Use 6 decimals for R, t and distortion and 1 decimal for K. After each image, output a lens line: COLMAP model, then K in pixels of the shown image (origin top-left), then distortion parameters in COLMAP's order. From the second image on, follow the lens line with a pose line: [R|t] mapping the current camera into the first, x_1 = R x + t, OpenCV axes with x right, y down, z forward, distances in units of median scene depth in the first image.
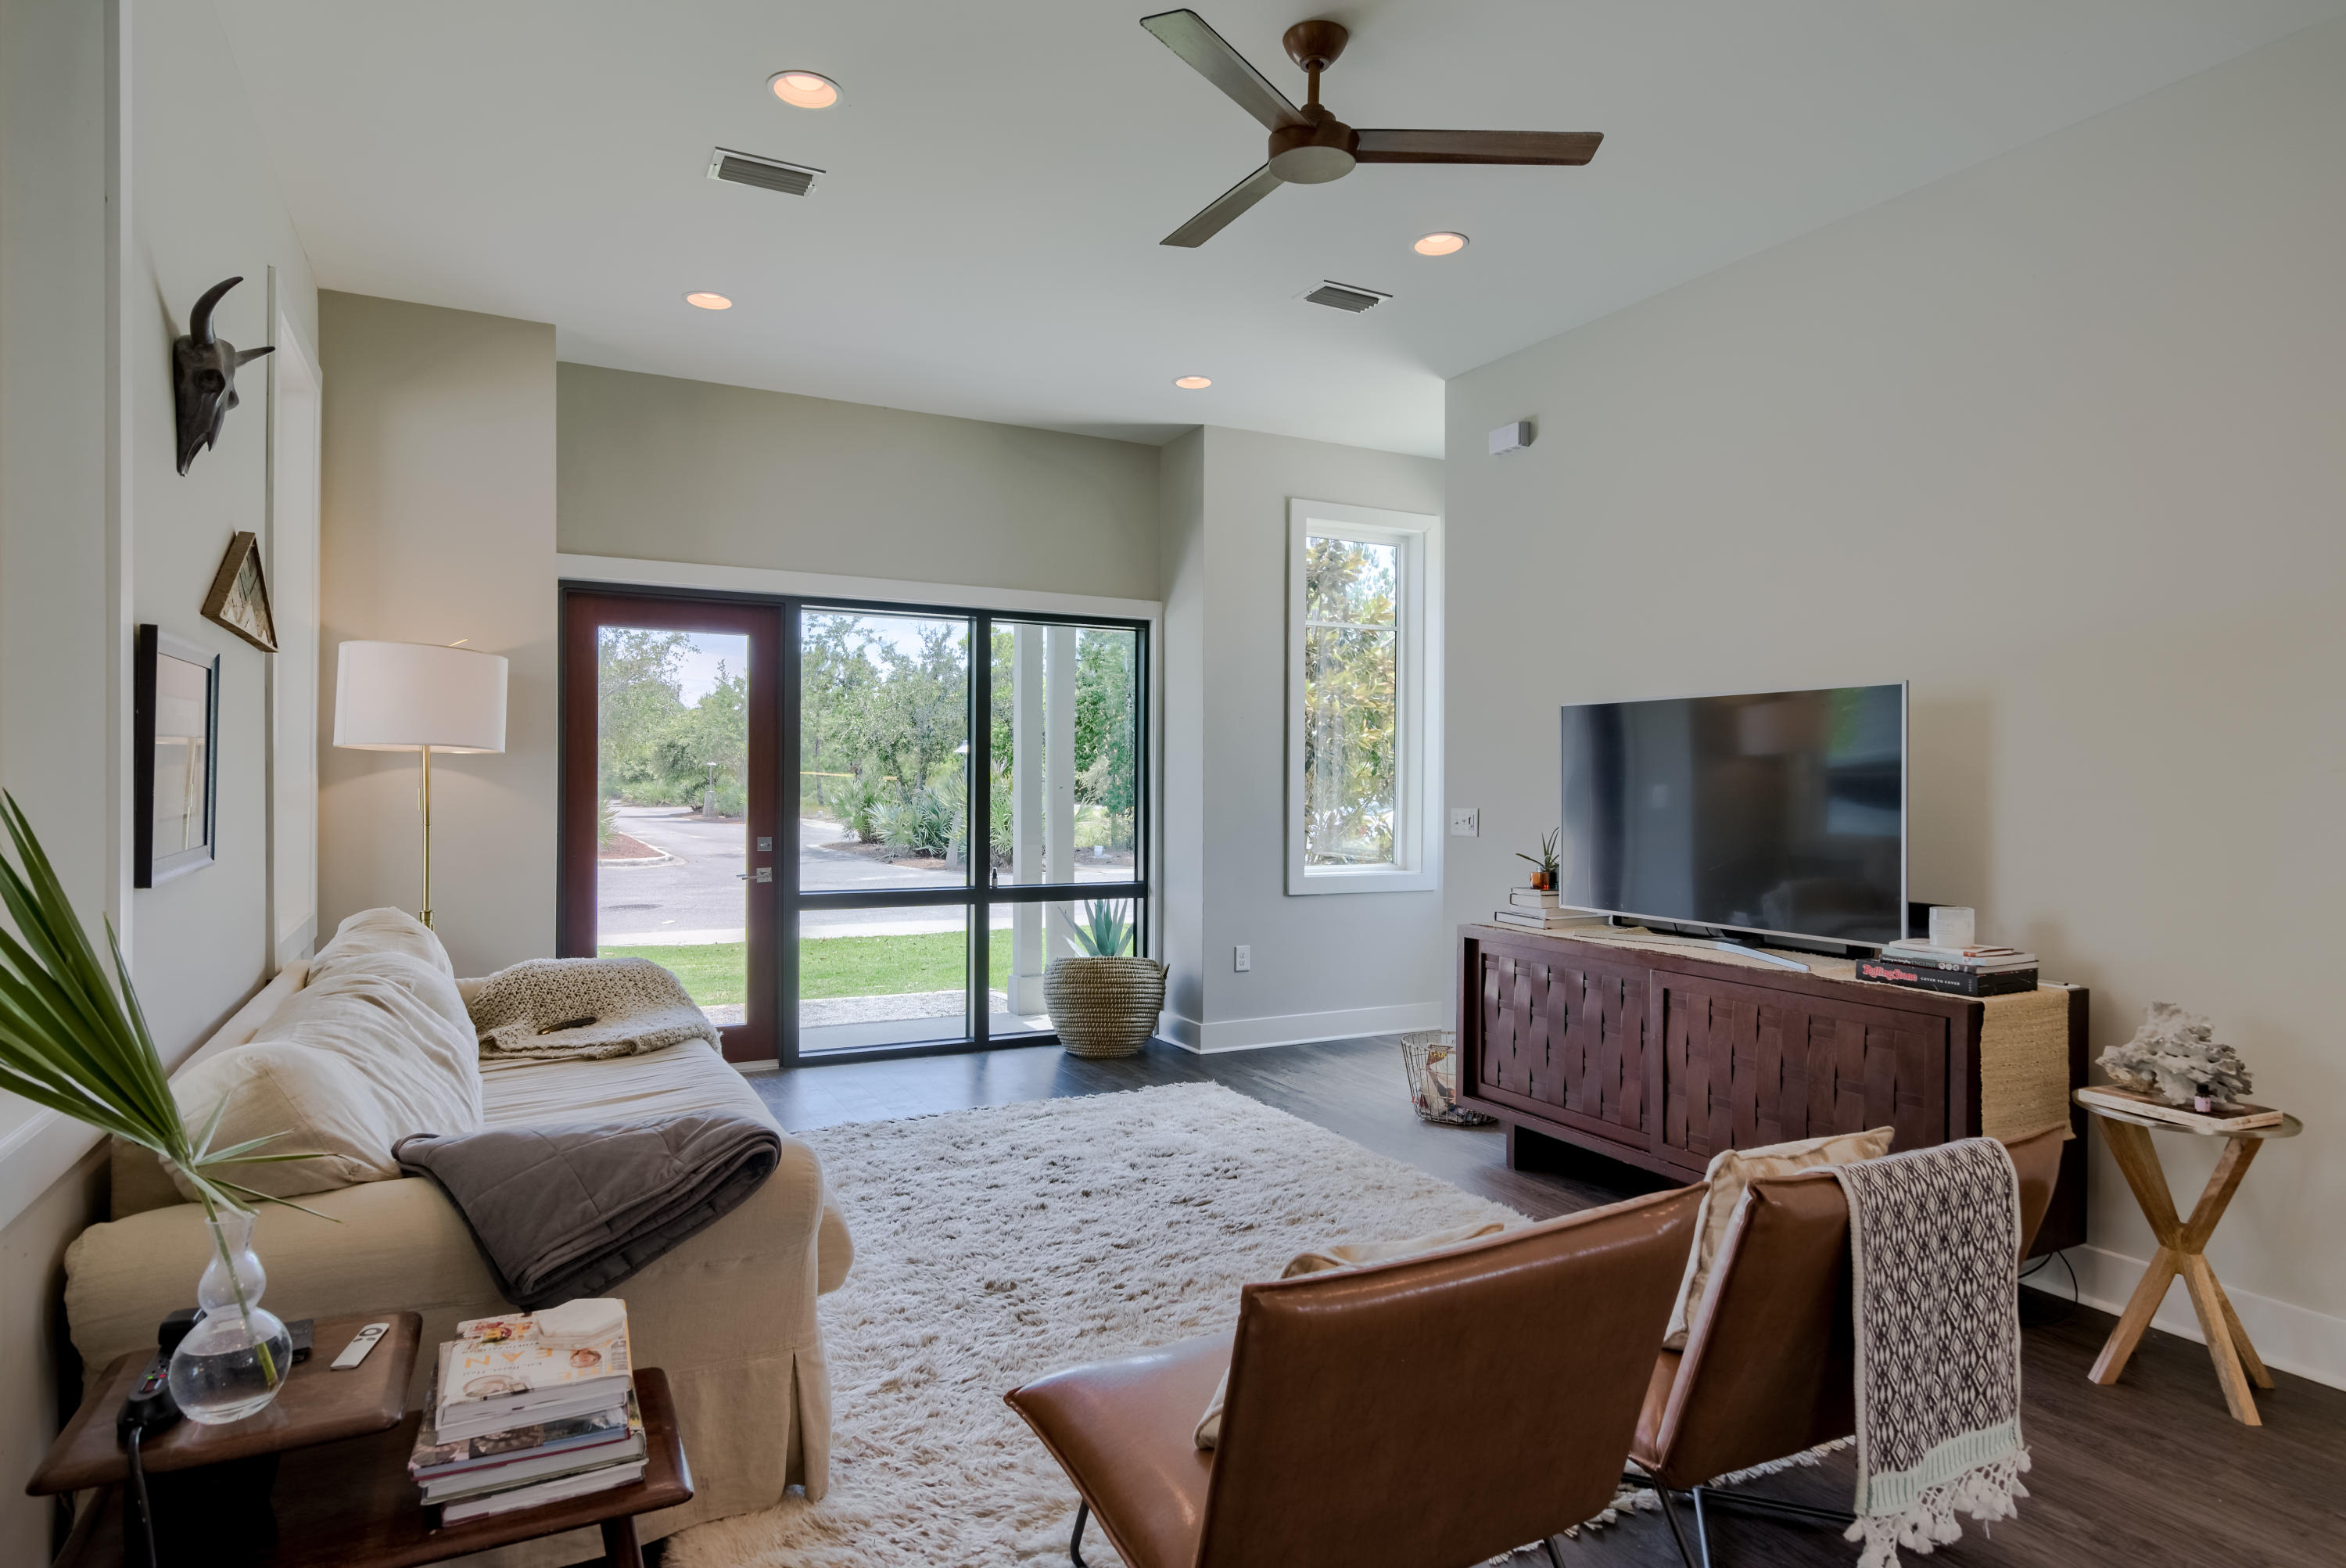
lens RADIAL K [[1239.2, 0, 1173.0], [0, 1239.2, 784.0], [0, 0, 1]] dist [0.018933, 0.000117]
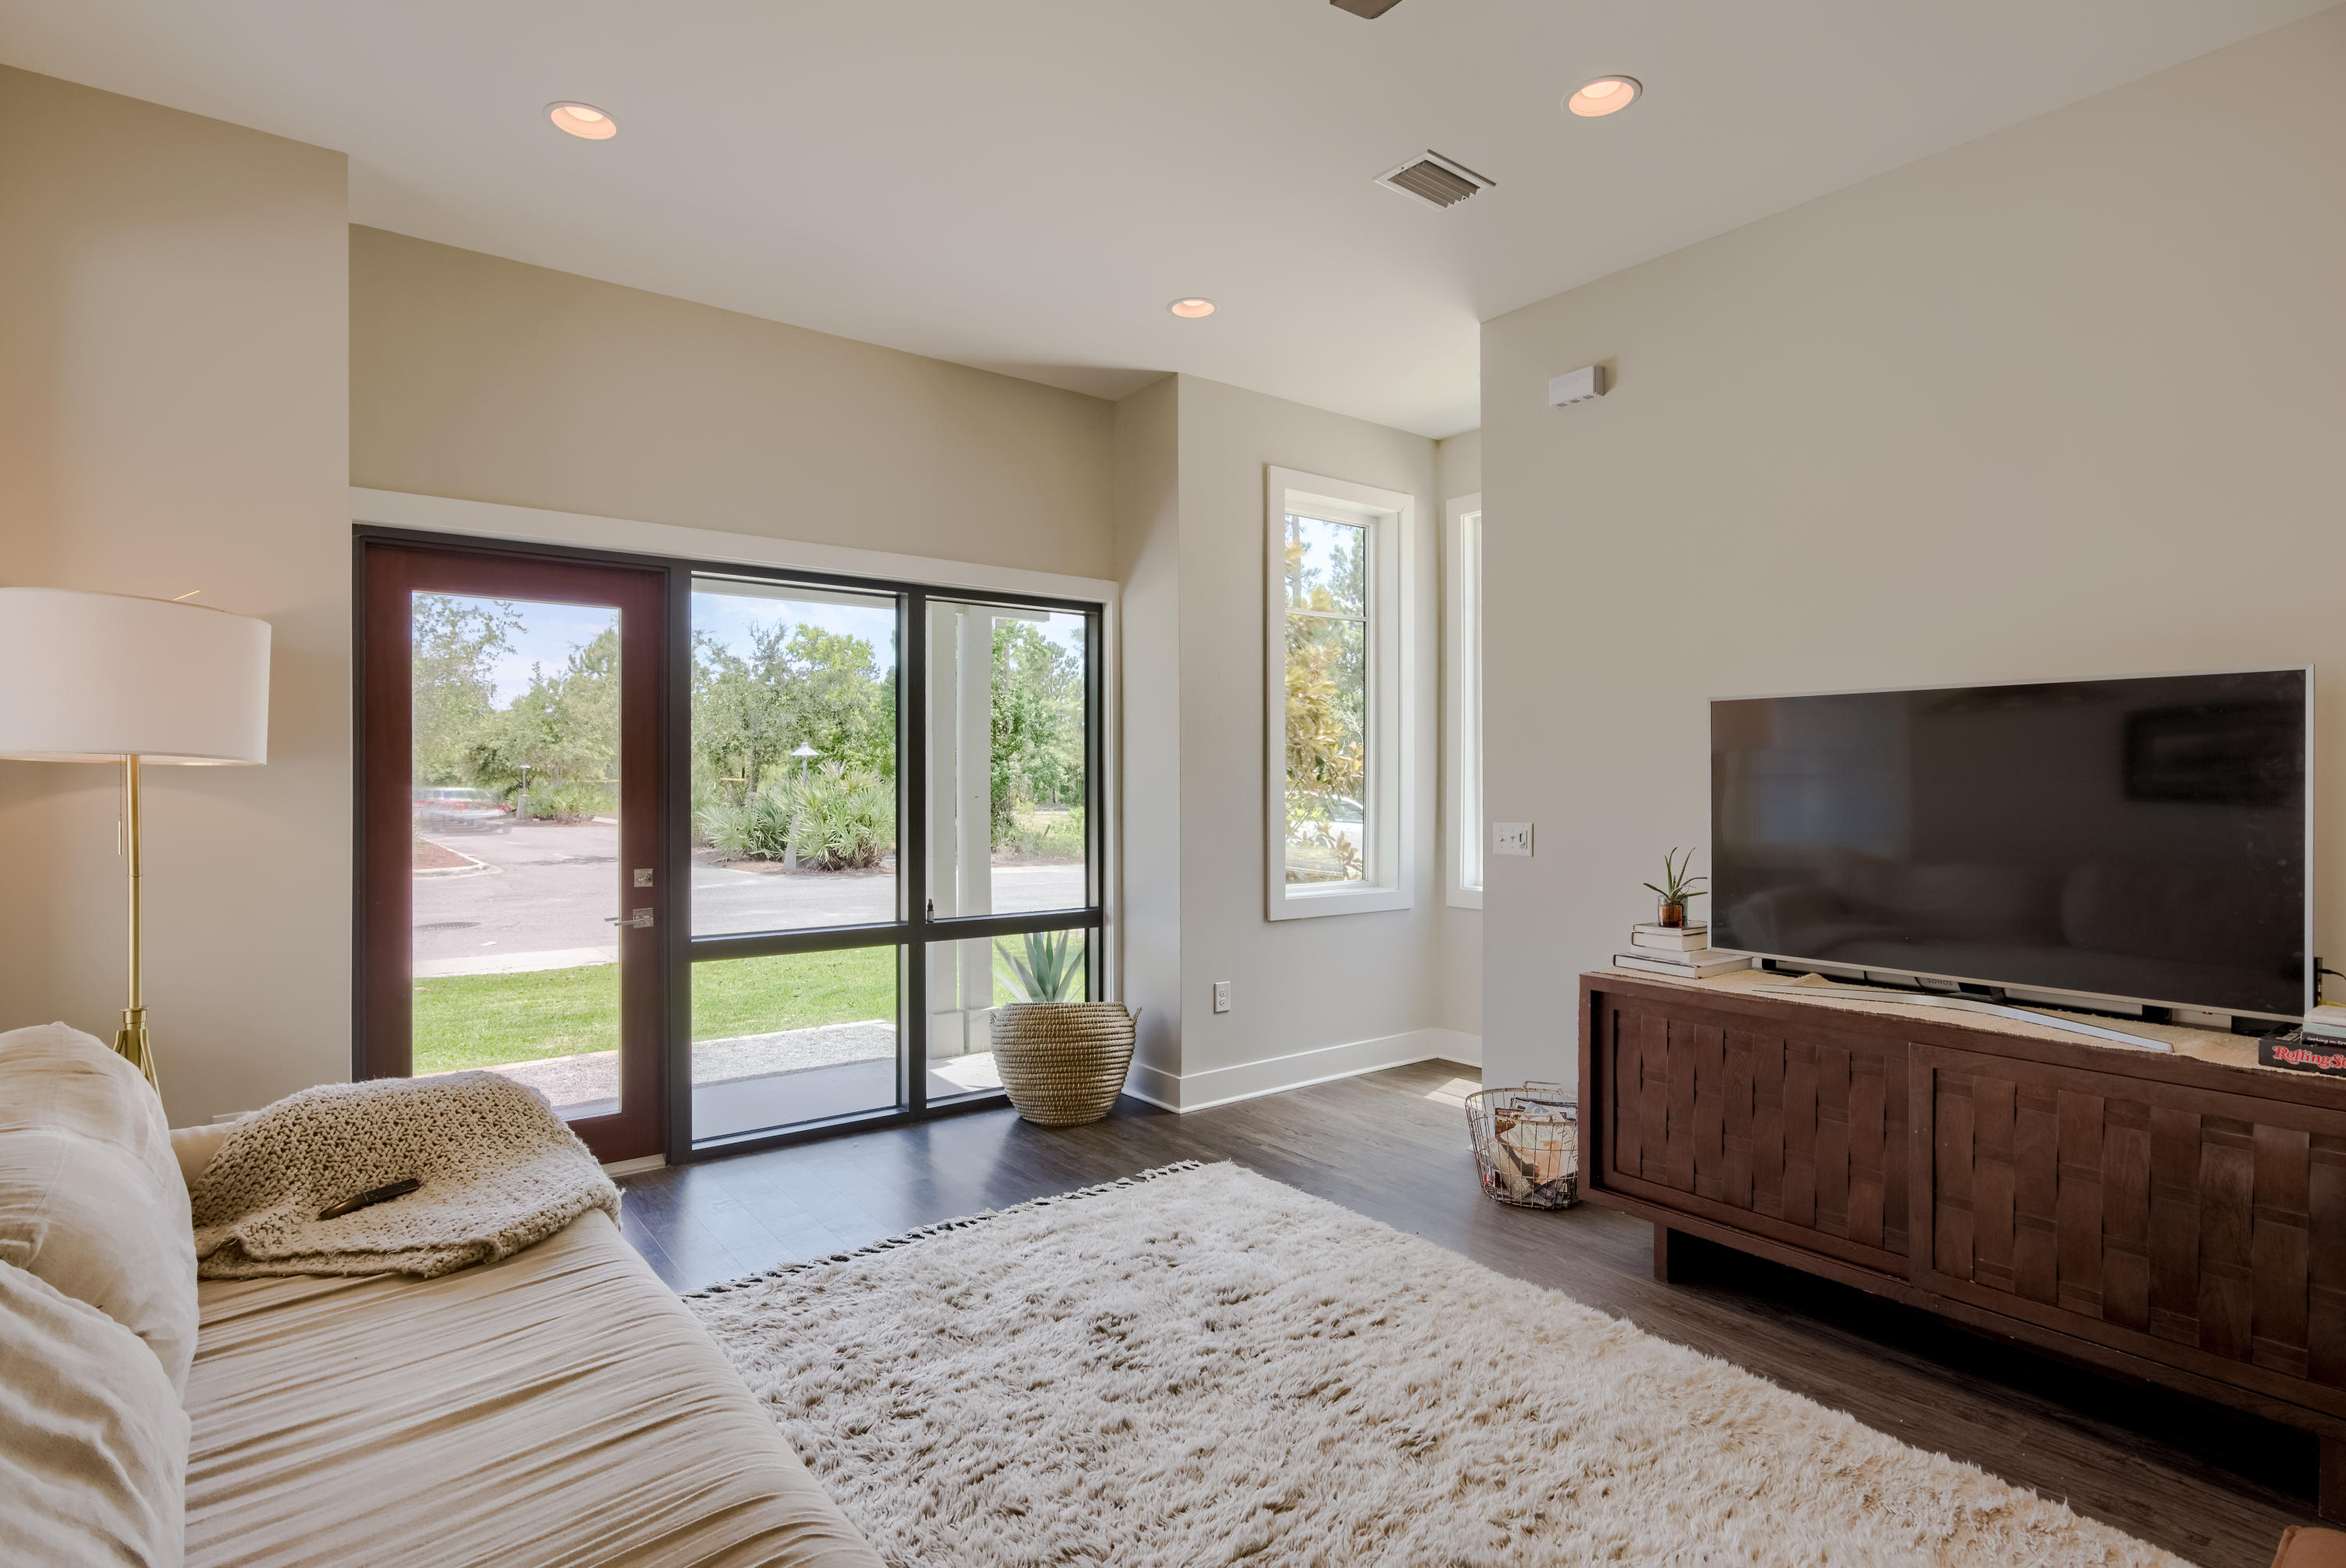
lens RADIAL K [[1174.3, 0, 1173.0], [0, 1174.3, 784.0], [0, 0, 1]] dist [0.000118, -0.001161]
pose [[0.988972, -0.006169, 0.147971, -0.114506], [0.006110, 0.999981, 0.000850, -0.009244], [-0.147974, 0.000063, 0.988991, 0.235662]]
